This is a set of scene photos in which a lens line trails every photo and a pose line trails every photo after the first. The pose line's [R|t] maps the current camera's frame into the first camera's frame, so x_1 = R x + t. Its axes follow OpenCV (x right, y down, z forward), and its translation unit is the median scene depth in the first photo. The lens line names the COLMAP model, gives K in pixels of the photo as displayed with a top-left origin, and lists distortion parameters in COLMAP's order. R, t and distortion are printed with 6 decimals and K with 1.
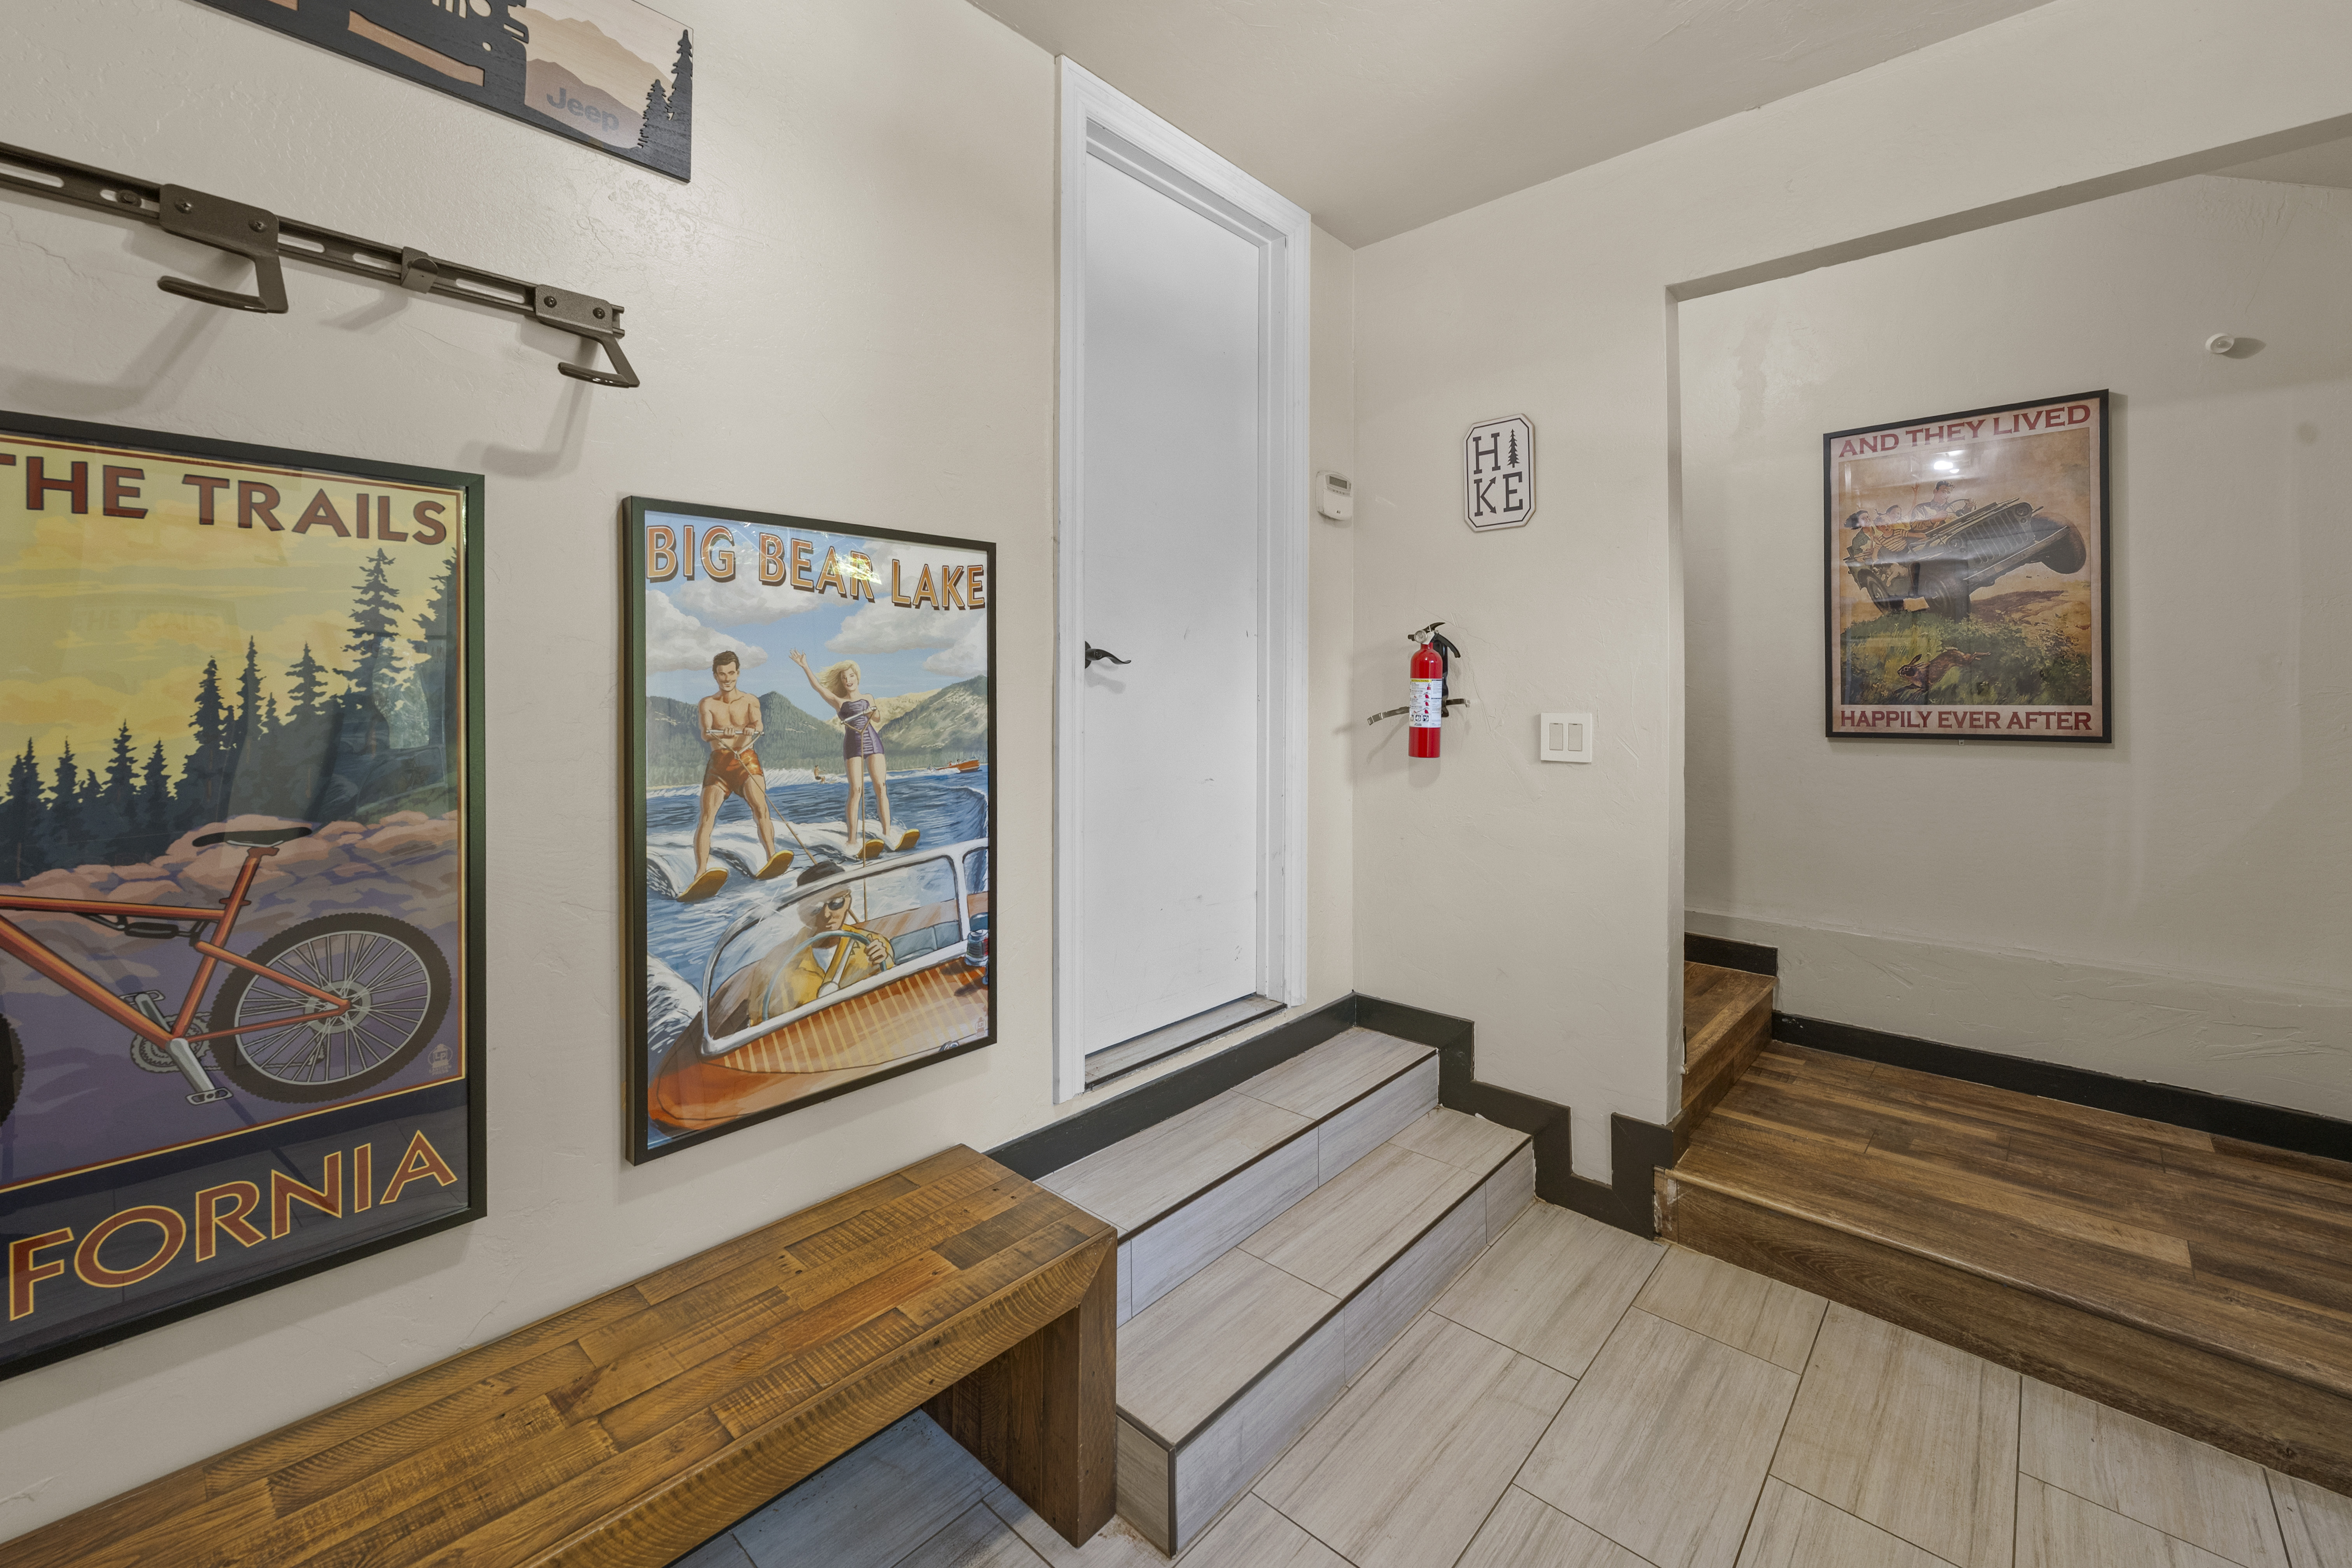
lens RADIAL K [[952.1, 0, 1174.8], [0, 952.1, 697.7], [0, 0, 1]] dist [0.000146, 0.000006]
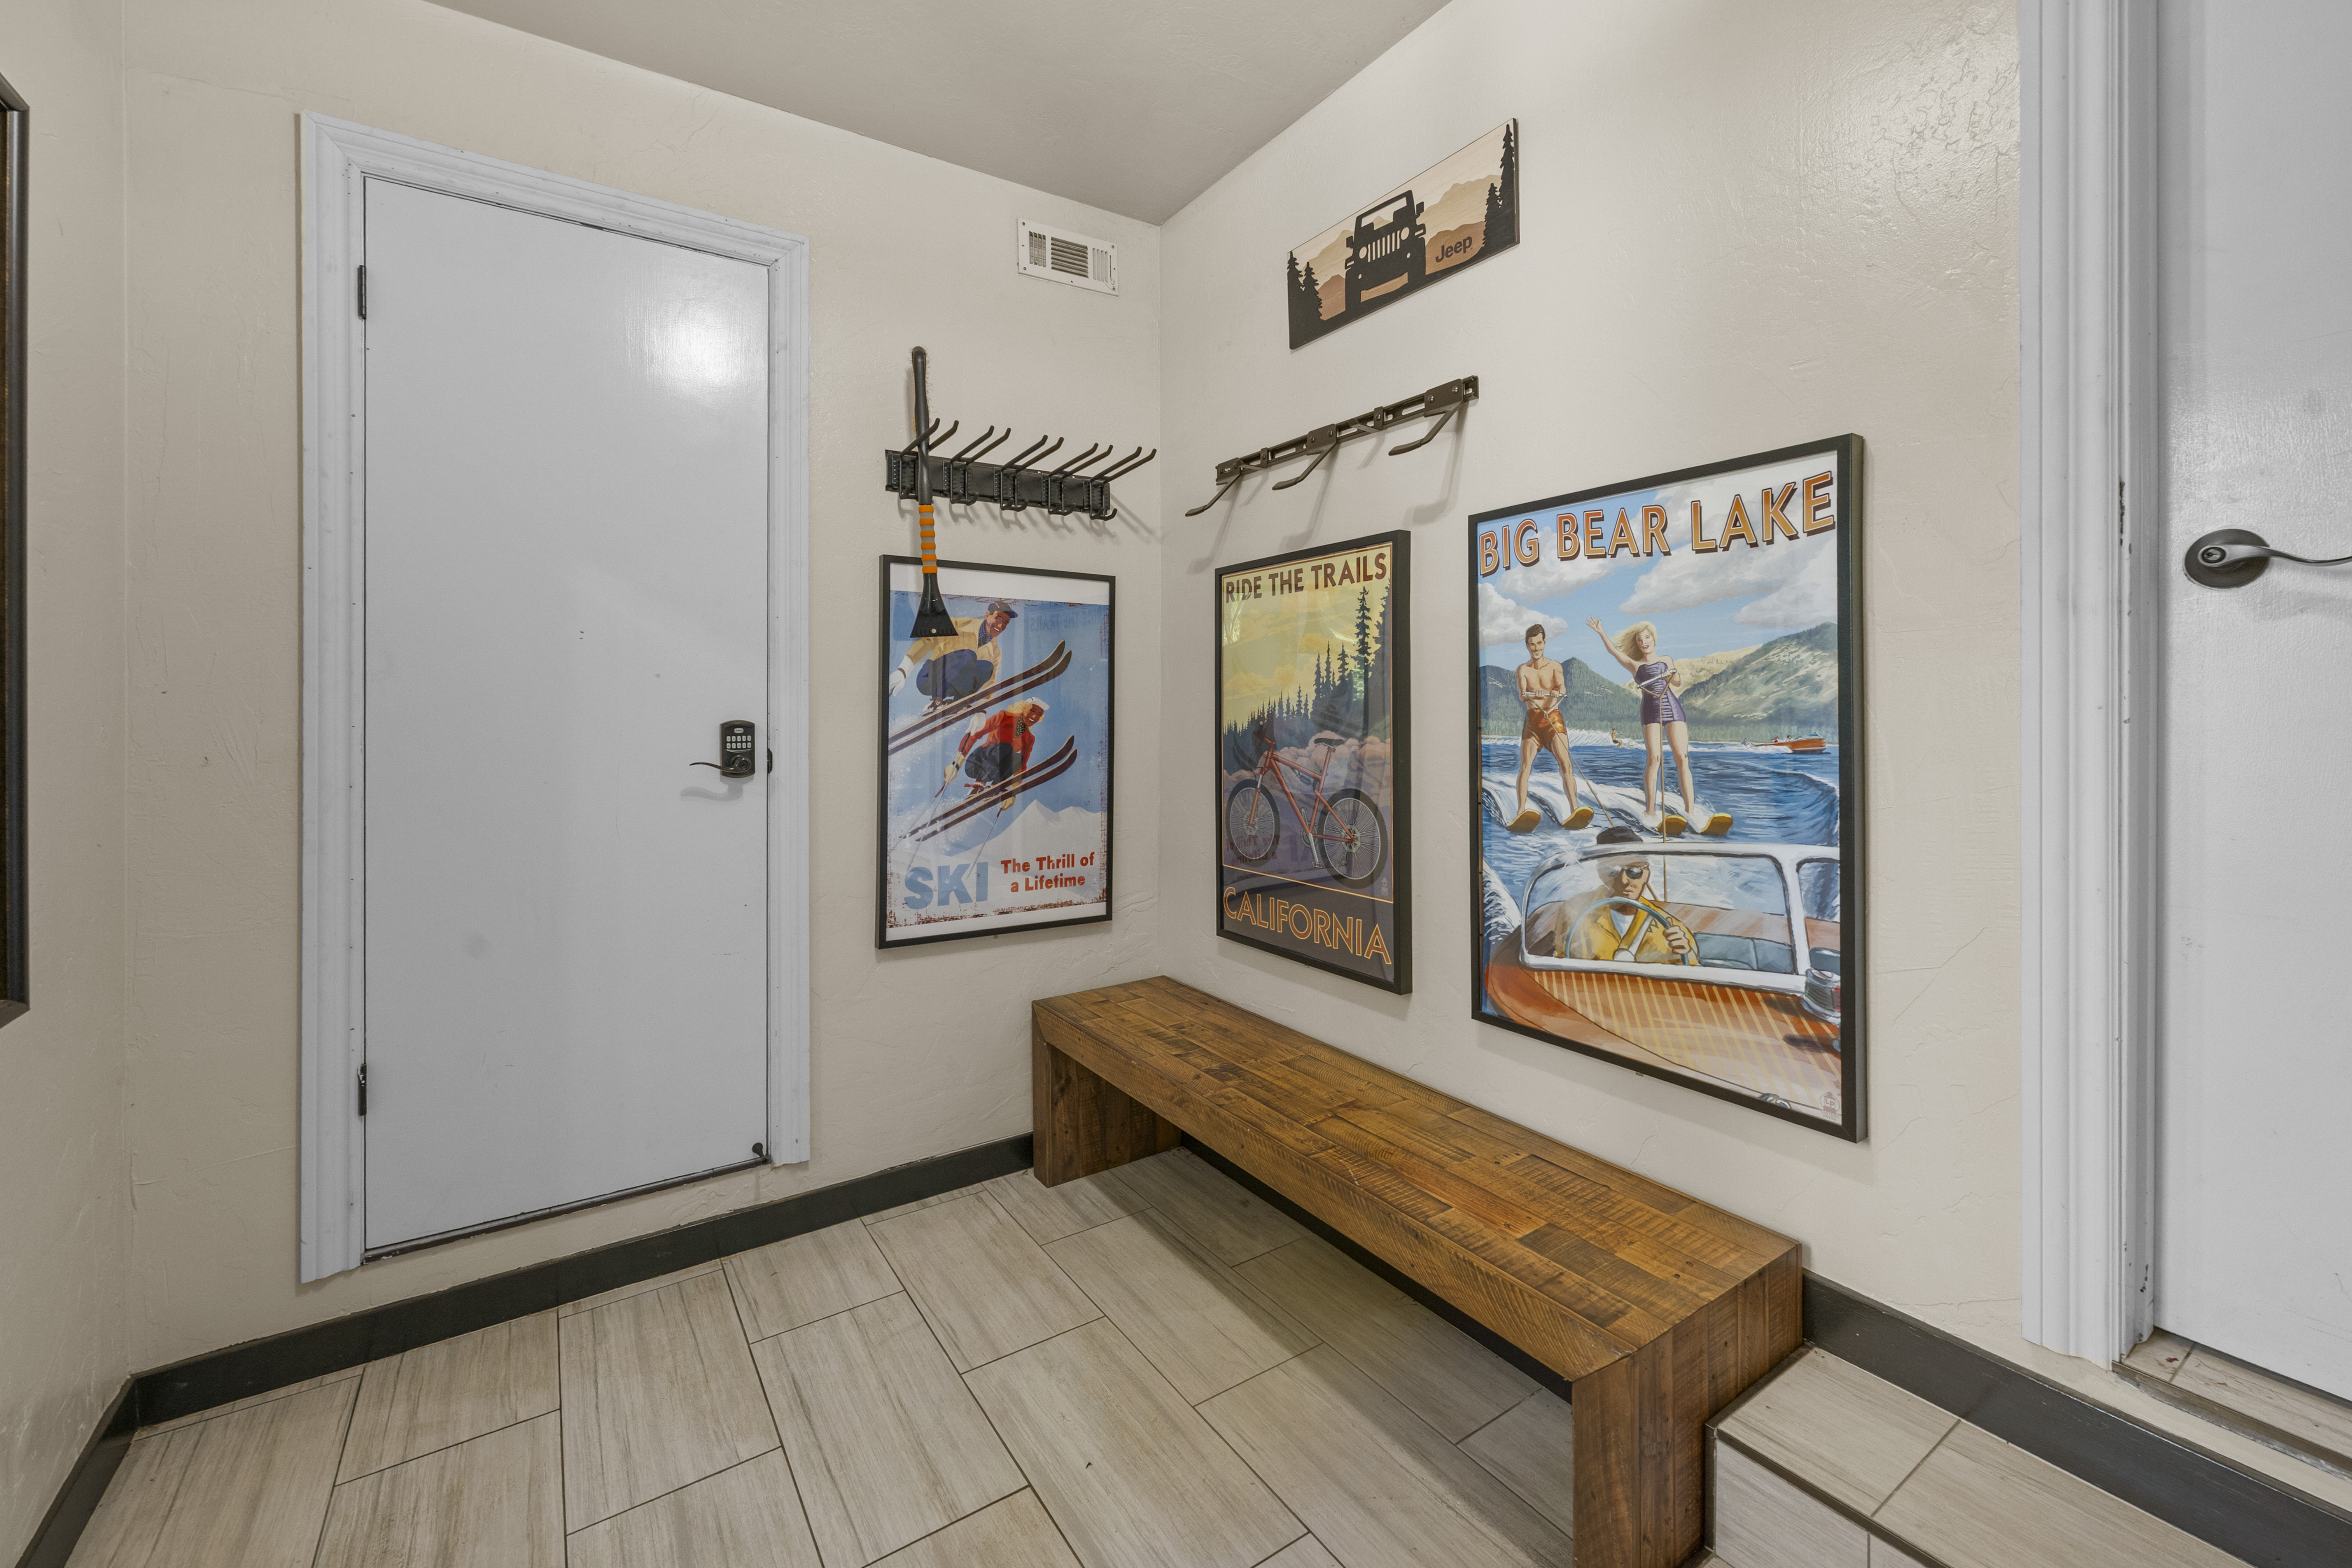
lens RADIAL K [[963.7, 0, 1149.7], [0, 963.7, 698.1], [0, 0, 1]] dist [-0.000565, -0.000179]
pose [[-0.252608, -0.001270, -0.967568, 0.729635], [0.002189, 0.999996, -0.001884, 0.039077], [0.967566, -0.002594, -0.252604, 0.777976]]
